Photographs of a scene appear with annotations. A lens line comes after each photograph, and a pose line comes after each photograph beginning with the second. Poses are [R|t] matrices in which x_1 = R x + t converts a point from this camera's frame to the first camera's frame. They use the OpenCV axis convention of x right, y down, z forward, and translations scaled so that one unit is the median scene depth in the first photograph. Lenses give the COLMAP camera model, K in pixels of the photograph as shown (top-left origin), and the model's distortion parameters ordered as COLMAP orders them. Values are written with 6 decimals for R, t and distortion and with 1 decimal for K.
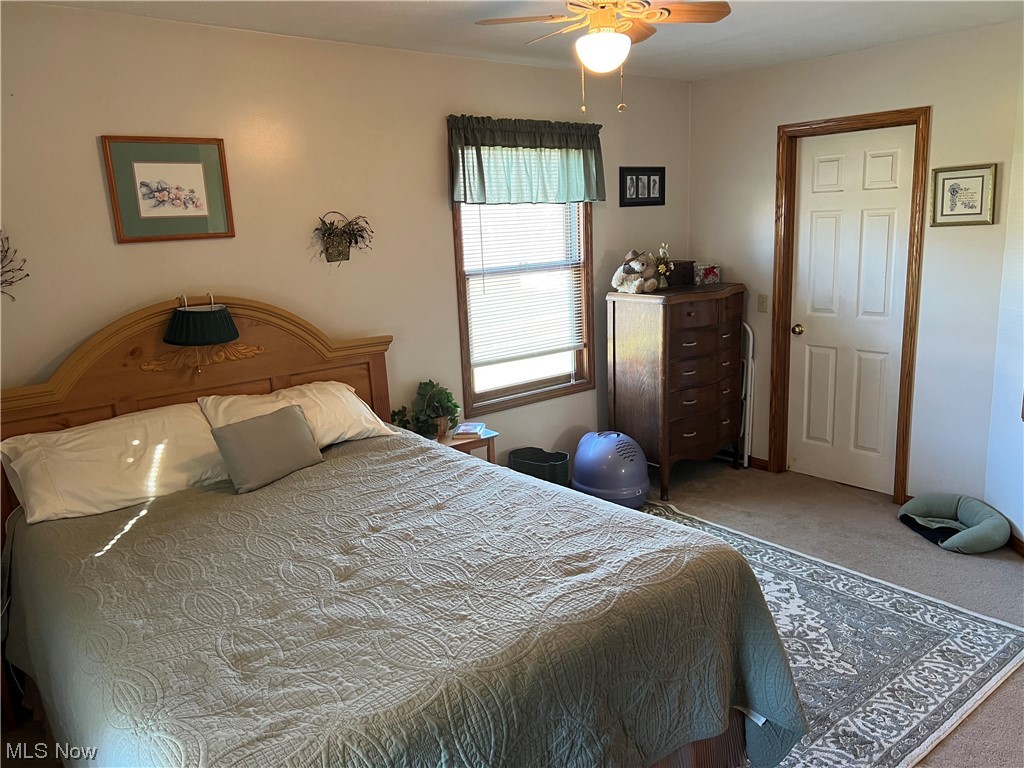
lens RADIAL K [[767.9, 0, 518.1], [0, 767.9, 380.2], [0, 0, 1]] dist [0.064199, -0.062892]
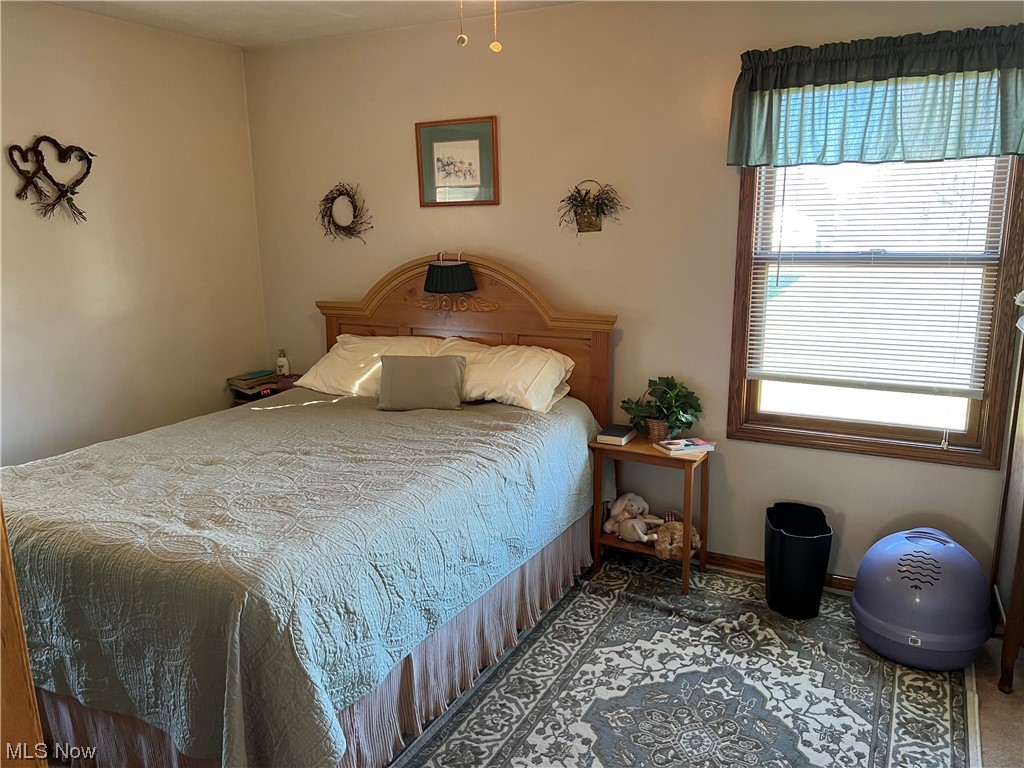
lens RADIAL K [[767.9, 0, 515.3], [0, 767.9, 390.4], [0, 0, 1]] dist [0.064199, -0.062892]
pose [[0.397549, 0.235116, -0.886947, 0.712306], [-0.192483, 0.966476, 0.169922, -0.119400], [0.897165, 0.103170, 0.429478, 0.573815]]
